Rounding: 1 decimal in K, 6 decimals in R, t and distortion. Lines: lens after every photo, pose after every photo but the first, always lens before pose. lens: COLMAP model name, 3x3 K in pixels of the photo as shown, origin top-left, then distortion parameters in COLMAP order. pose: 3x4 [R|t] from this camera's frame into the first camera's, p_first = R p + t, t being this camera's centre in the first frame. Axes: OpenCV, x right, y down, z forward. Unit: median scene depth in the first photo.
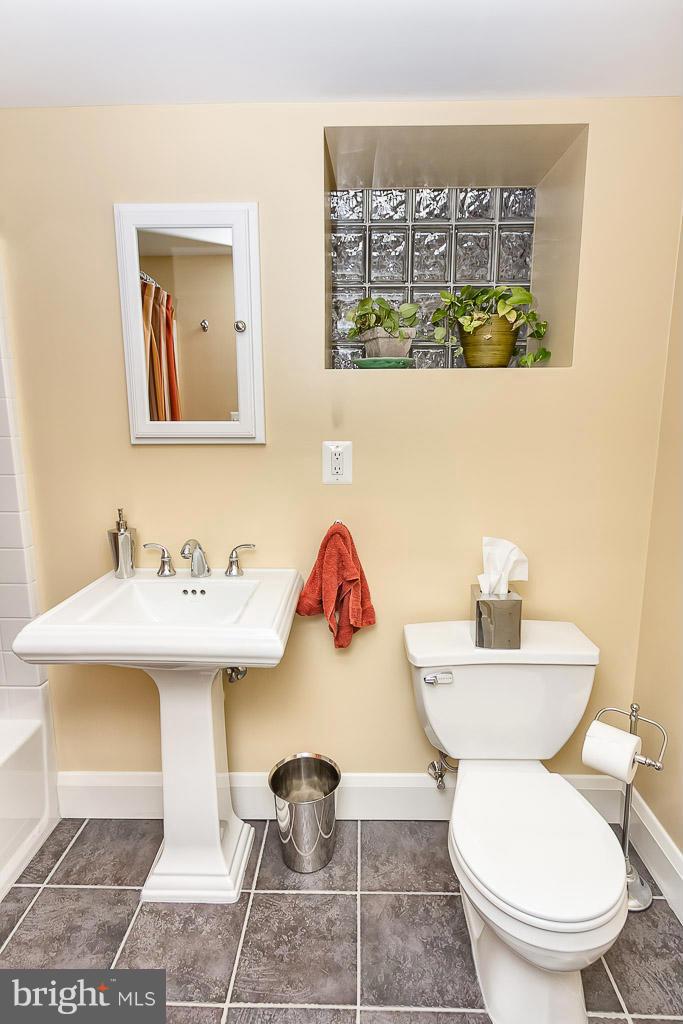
lens RADIAL K [[562.0, 0, 341.5], [0, 562.0, 512.0], [0, 0, 1]] dist [0.005414, 0.000904]
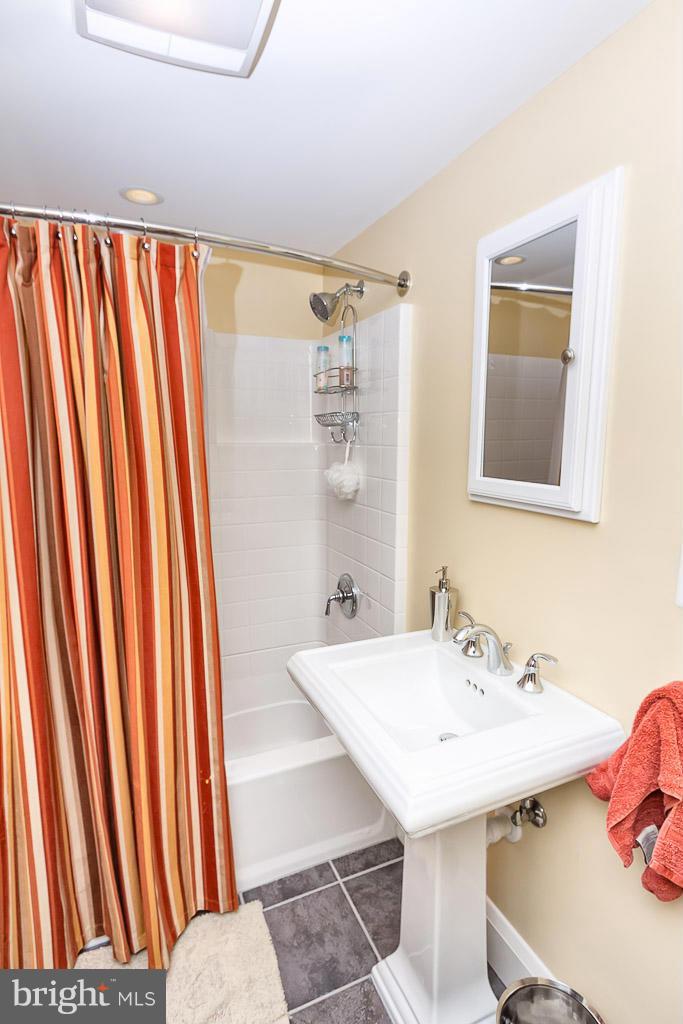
lens RADIAL K [[519.1, 0, 341.5], [0, 519.1, 512.0], [0, 0, 1]] dist [-0.001086, 0.000040]
pose [[0.439890, 0.136879, -0.887559, 0.285710], [-0.181688, 0.981443, 0.061311, -0.117689], [0.879481, 0.134288, 0.456596, 0.441832]]
